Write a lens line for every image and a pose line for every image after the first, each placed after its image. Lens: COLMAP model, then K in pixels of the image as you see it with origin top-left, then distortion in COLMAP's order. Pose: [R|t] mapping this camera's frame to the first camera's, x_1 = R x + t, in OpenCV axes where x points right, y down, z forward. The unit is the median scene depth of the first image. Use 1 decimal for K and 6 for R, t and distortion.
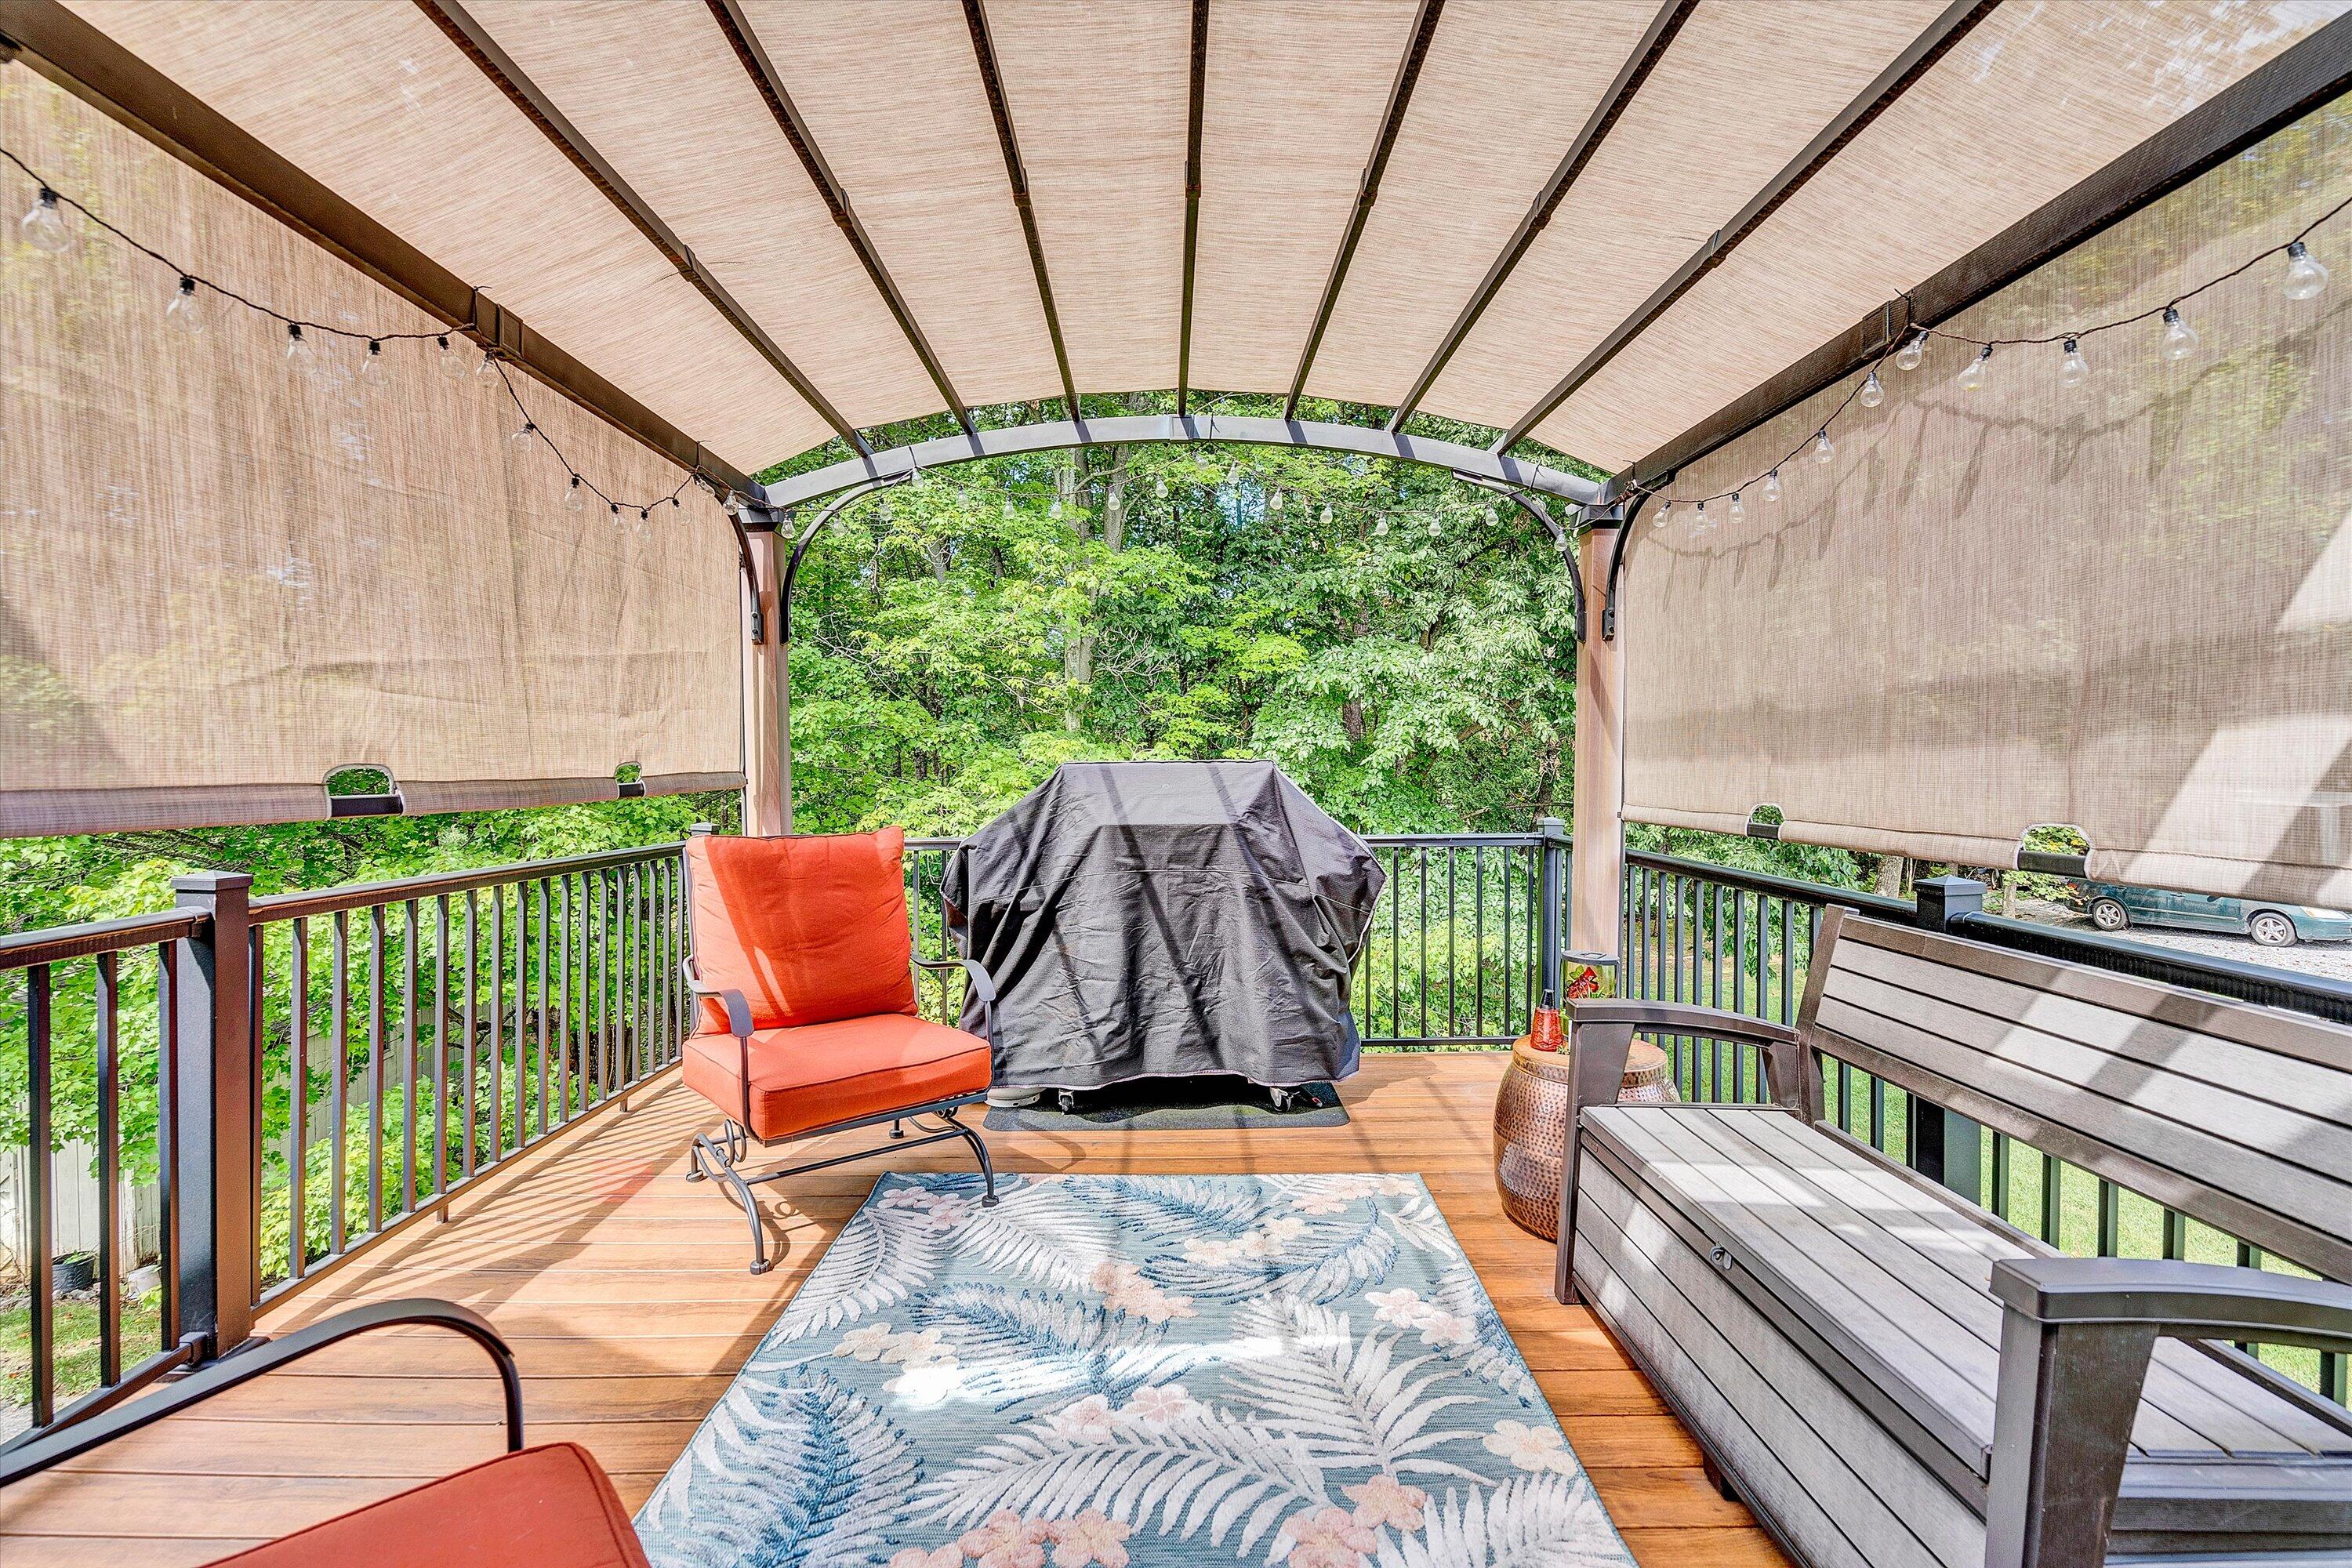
lens RADIAL K [[1093.6, 0, 1186.1], [0, 1093.6, 775.5], [0, 0, 1]] dist [-0.003852, 0.000517]
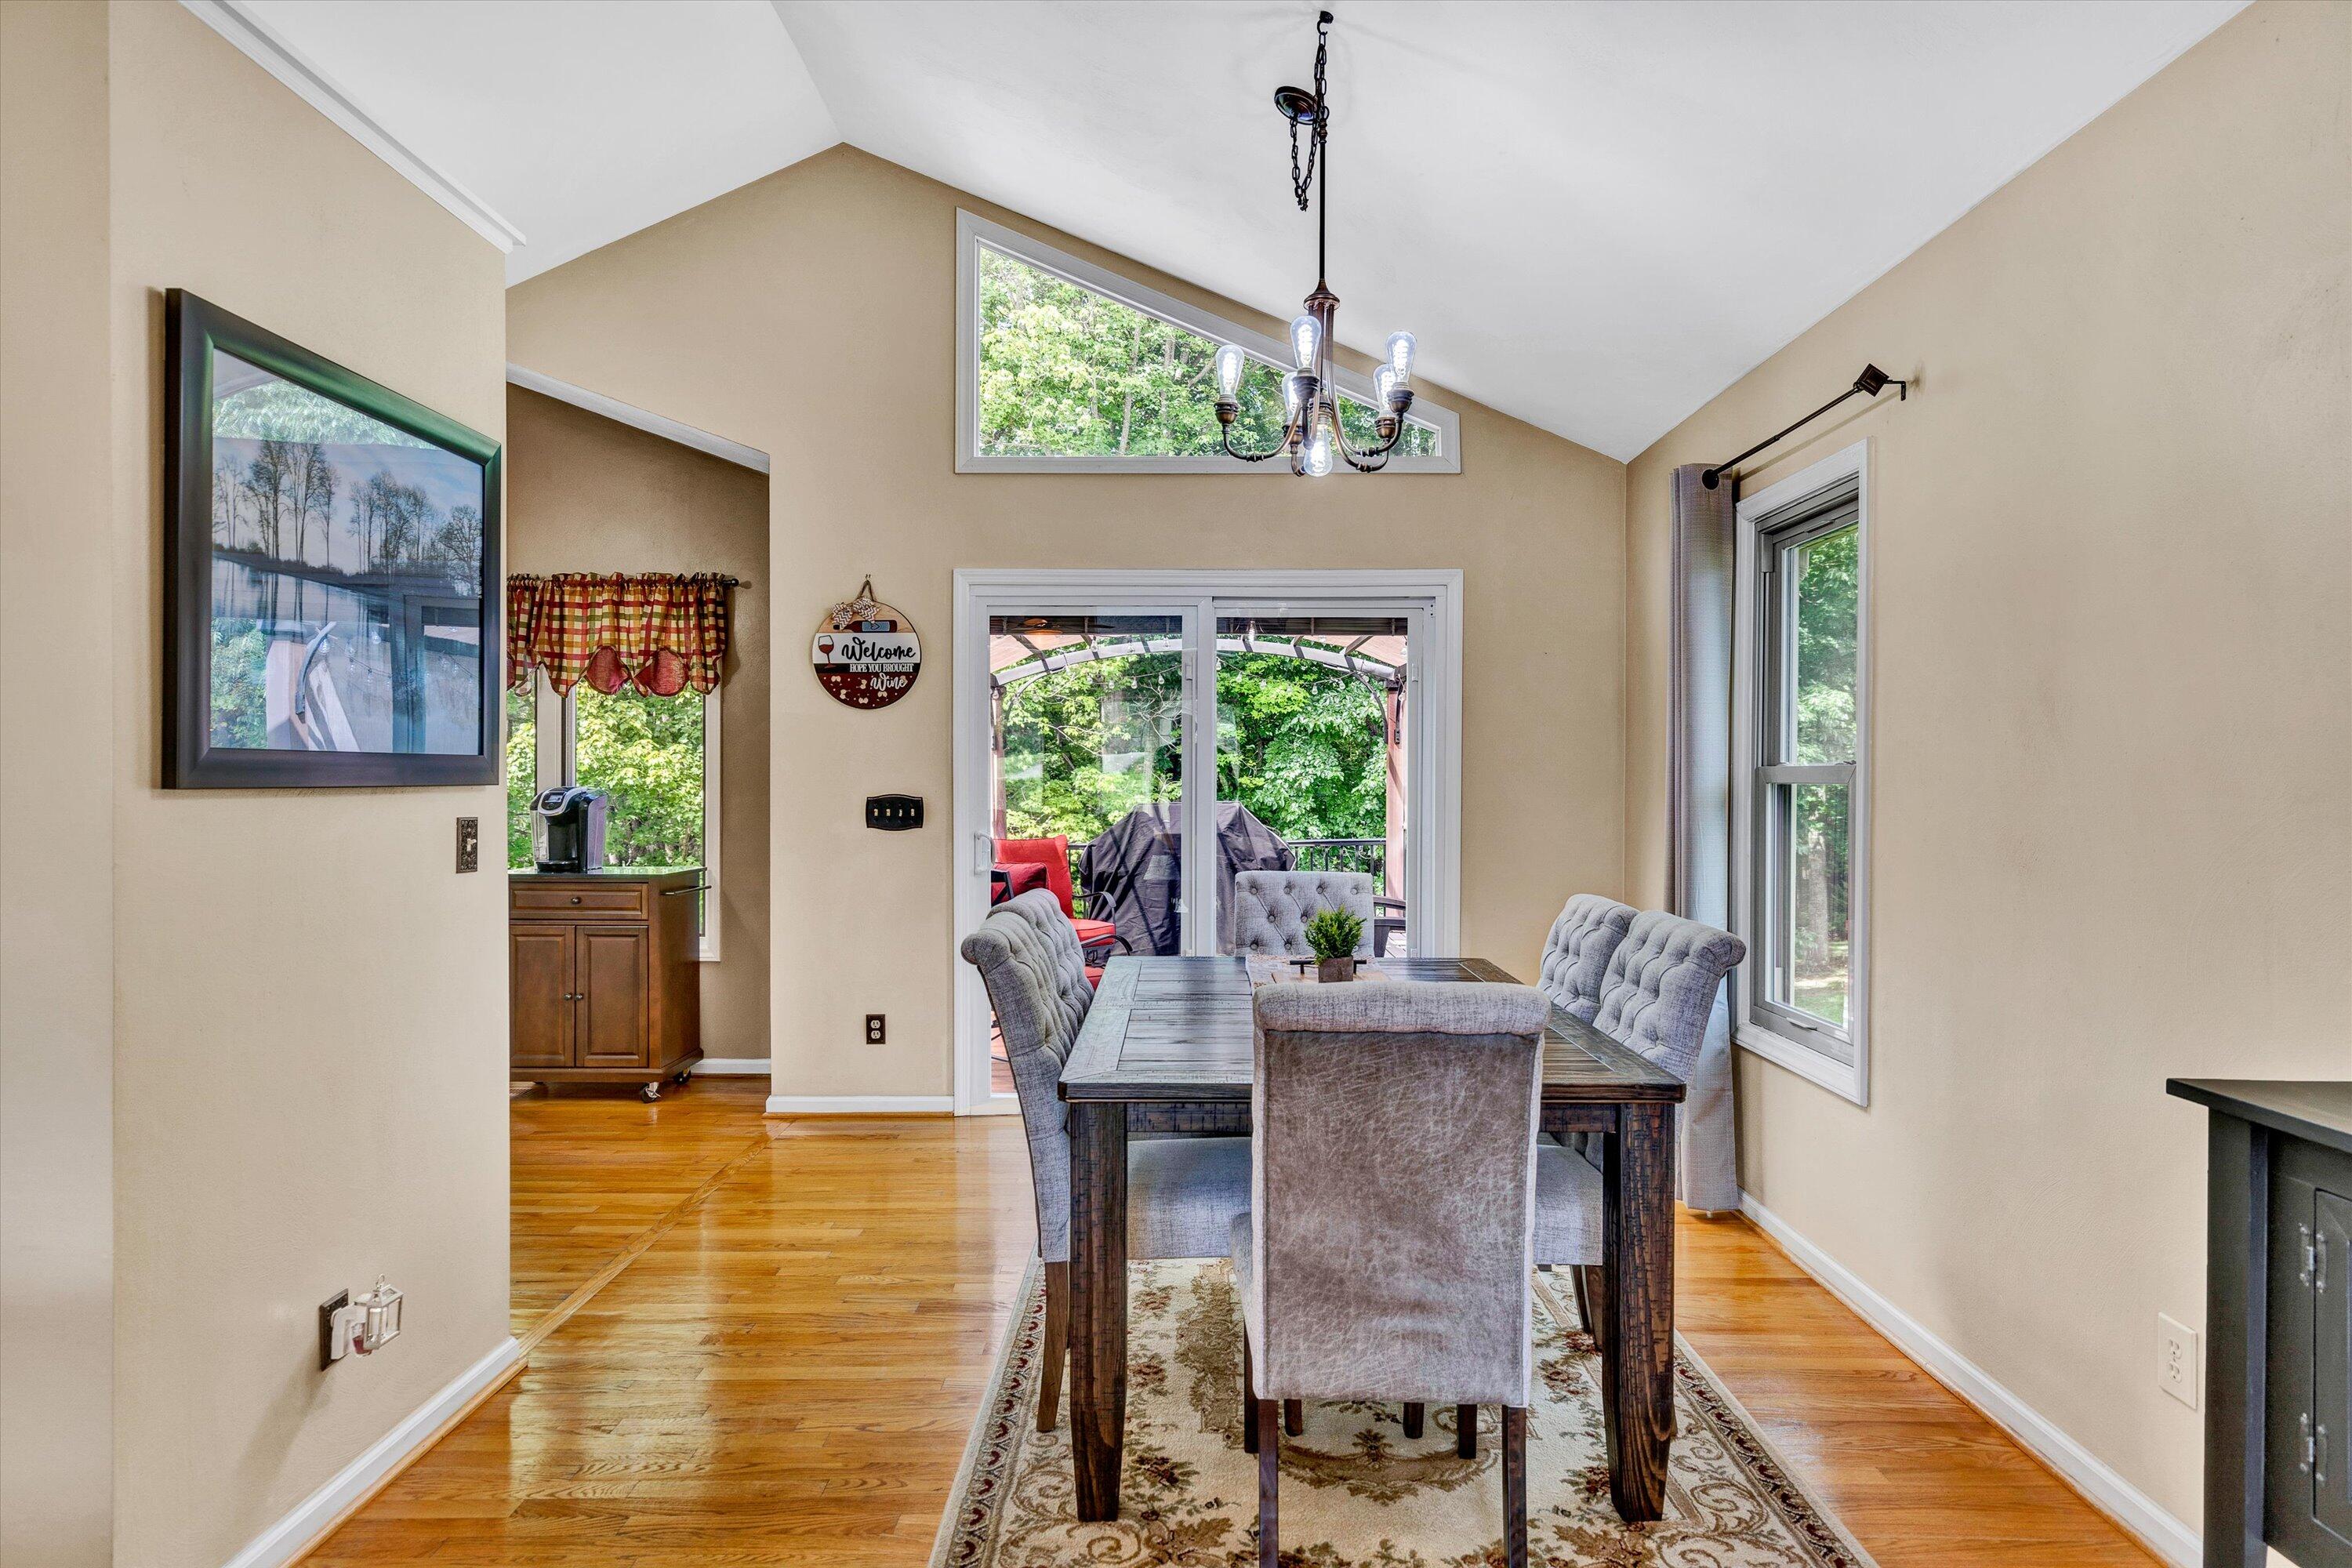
lens RADIAL K [[1250.8, 0, 1174.2], [0, 1250.8, 784.0], [0, 0, 1]] dist [-0.004616, -0.000415]
pose [[0.999449, -0.007293, -0.032379, 0.011704], [0.007032, 0.999942, -0.008155, -0.010691], [0.032436, 0.007923, 0.999442, -0.471020]]
